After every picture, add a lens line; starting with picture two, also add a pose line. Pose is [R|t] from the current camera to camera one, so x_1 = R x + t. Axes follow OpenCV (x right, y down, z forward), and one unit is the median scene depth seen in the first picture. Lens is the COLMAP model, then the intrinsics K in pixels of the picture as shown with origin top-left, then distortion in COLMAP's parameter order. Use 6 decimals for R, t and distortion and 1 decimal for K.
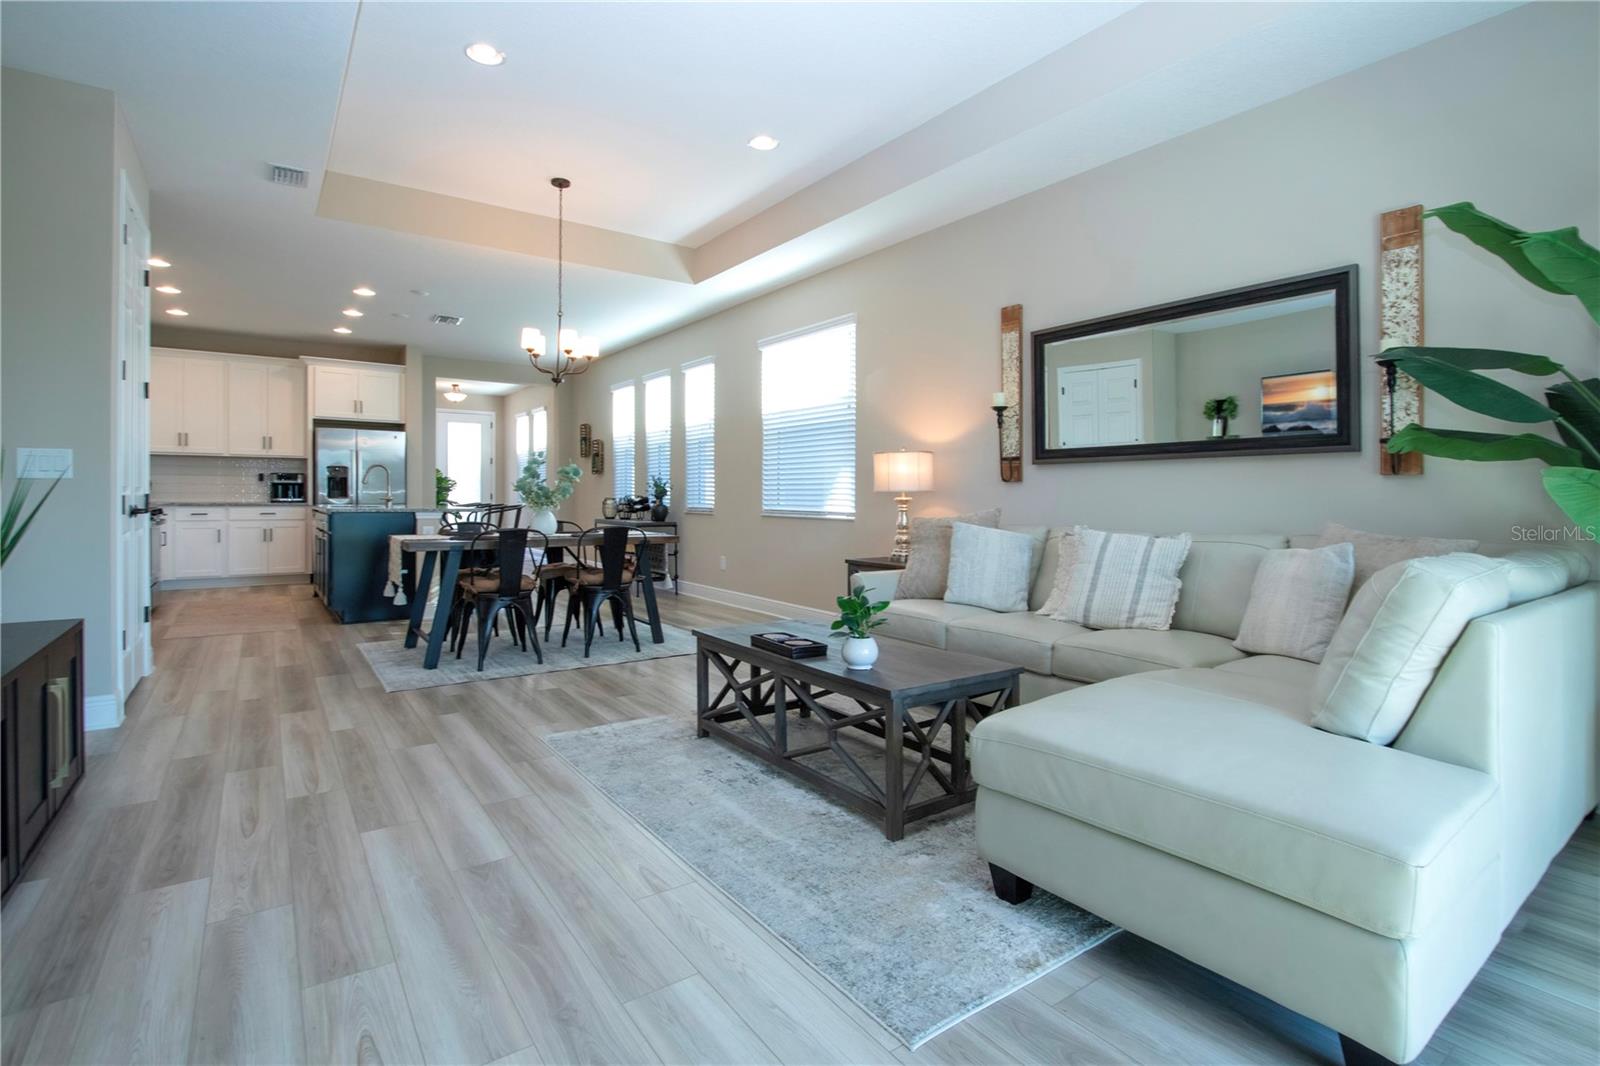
lens RADIAL K [[769.6, 0, 794.0], [0, 769.6, 493.9], [0, 0, 1]] dist [-0.021769, 0.000205]
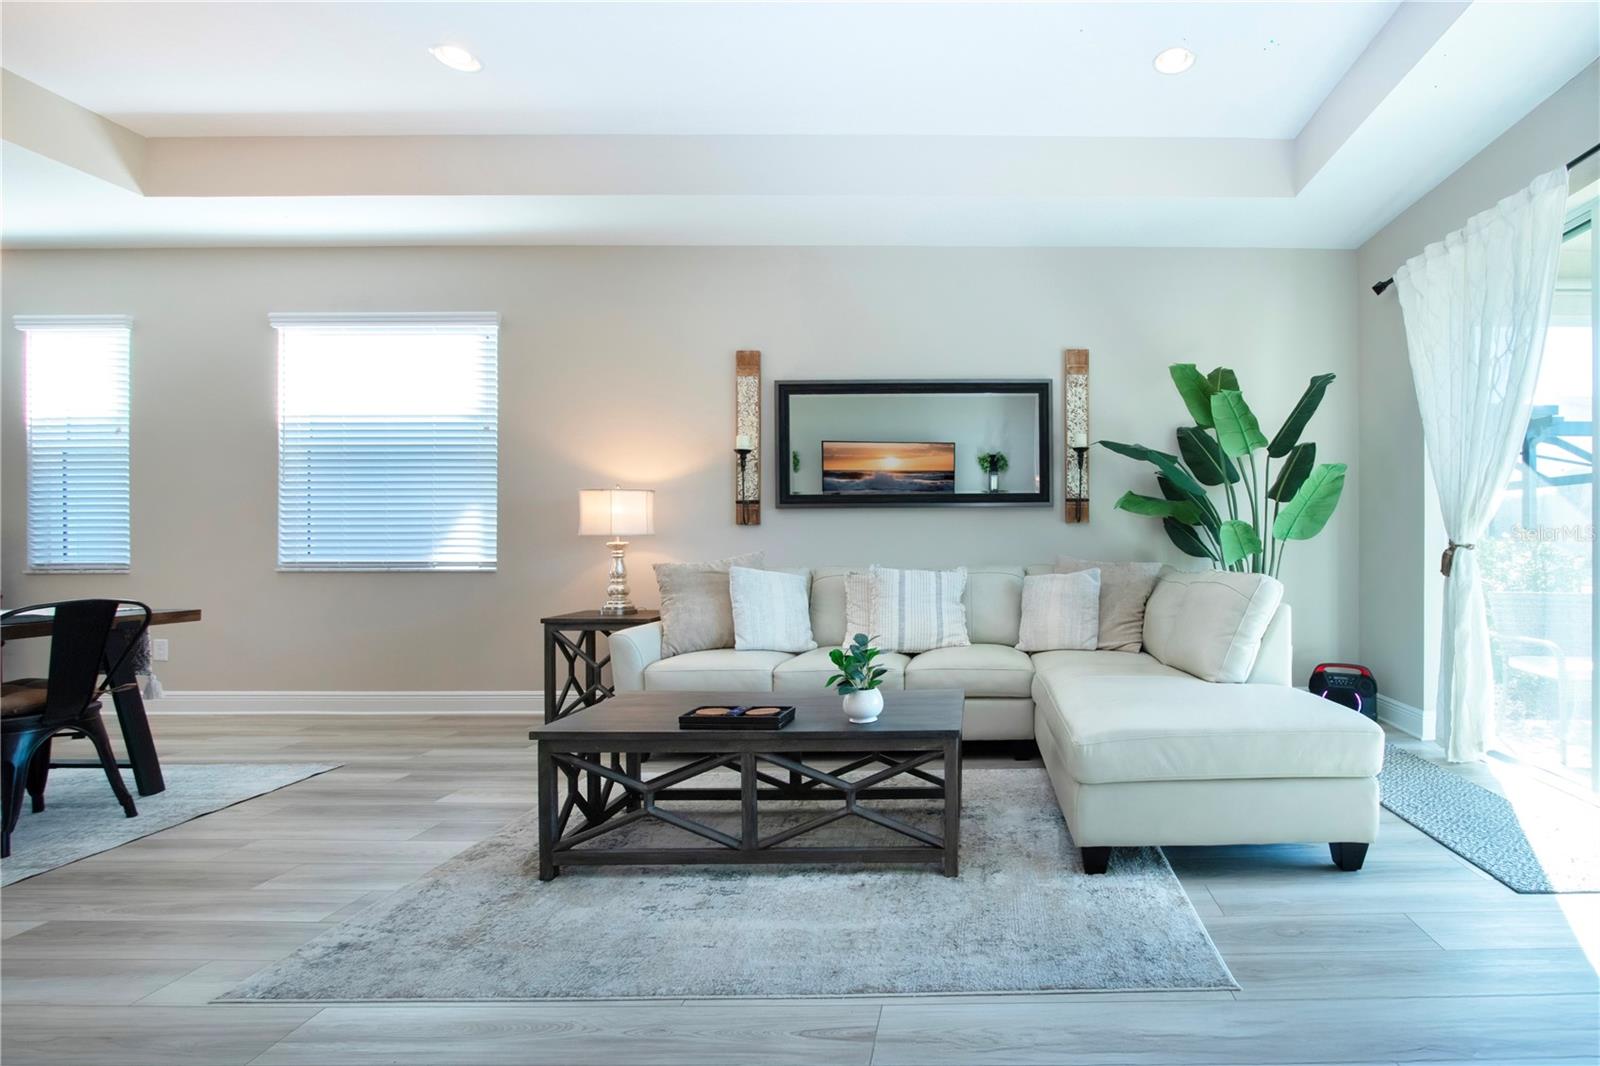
lens RADIAL K [[790.2, 0, 800.0], [0, 790.2, 533.0], [0, 0, 1]] dist [-0.017203, 0.000192]
pose [[0.575522, 0.000361, 0.817786, -0.525747], [0.004803, 0.999981, -0.003822, -0.001026], [-0.817772, 0.006128, 0.575509, 0.348242]]
